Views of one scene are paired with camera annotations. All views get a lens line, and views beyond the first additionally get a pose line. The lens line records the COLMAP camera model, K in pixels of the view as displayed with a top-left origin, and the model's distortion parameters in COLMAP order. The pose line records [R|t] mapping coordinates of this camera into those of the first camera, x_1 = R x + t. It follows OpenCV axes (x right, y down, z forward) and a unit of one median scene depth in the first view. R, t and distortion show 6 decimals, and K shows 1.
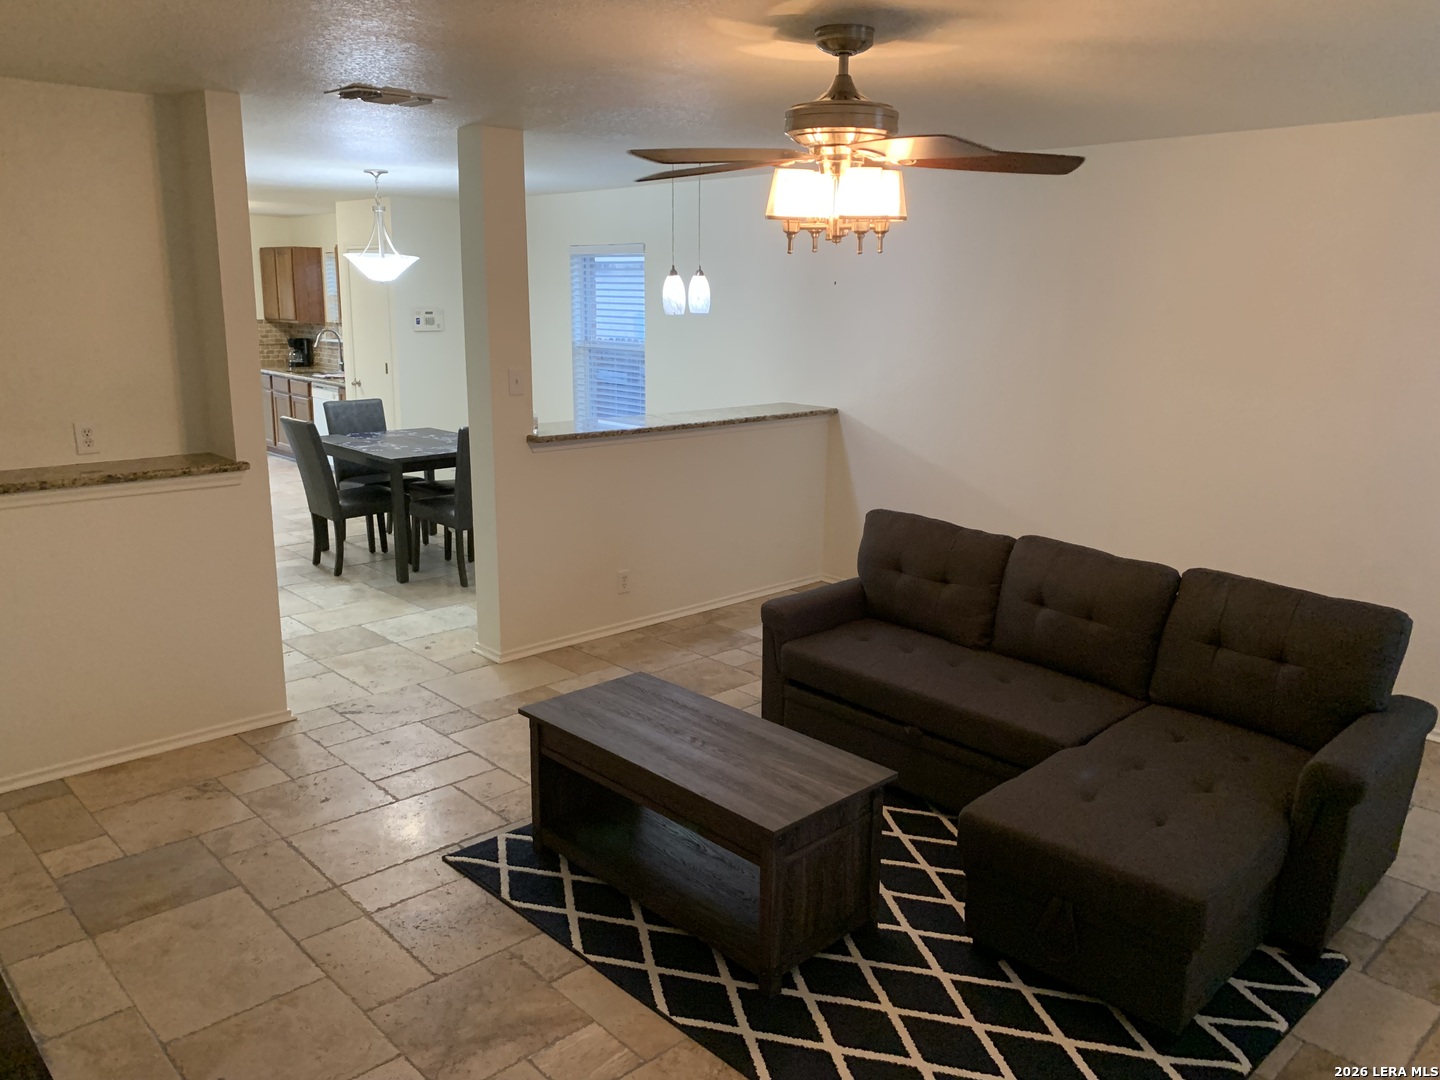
lens RADIAL K [[1099.7, 0, 725.5], [0, 1099.7, 537.9], [0, 0, 1]] dist [0.028447, -0.021796]
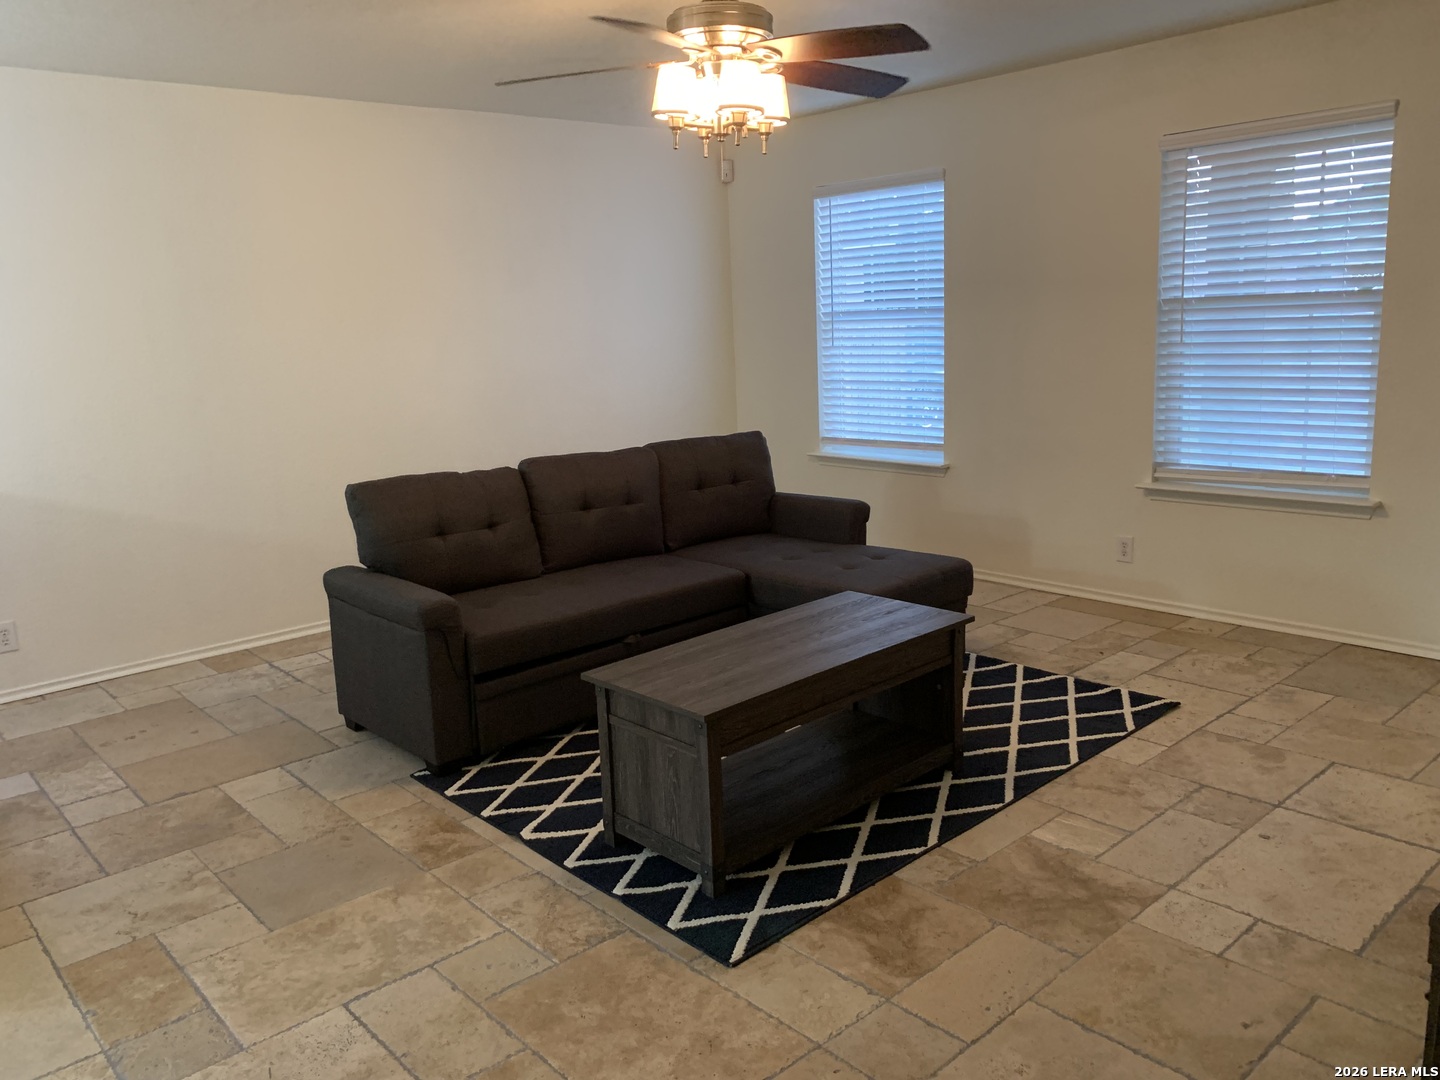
lens RADIAL K [[1099.7, 0, 720.6], [0, 1099.7, 542.1], [0, 0, 1]] dist [0.028447, -0.021796]
pose [[0.025561, -0.213507, 0.976607, -1.001882], [0.267942, 0.942645, 0.199069, -0.115268], [-0.963096, 0.256585, 0.081303, 1.006429]]
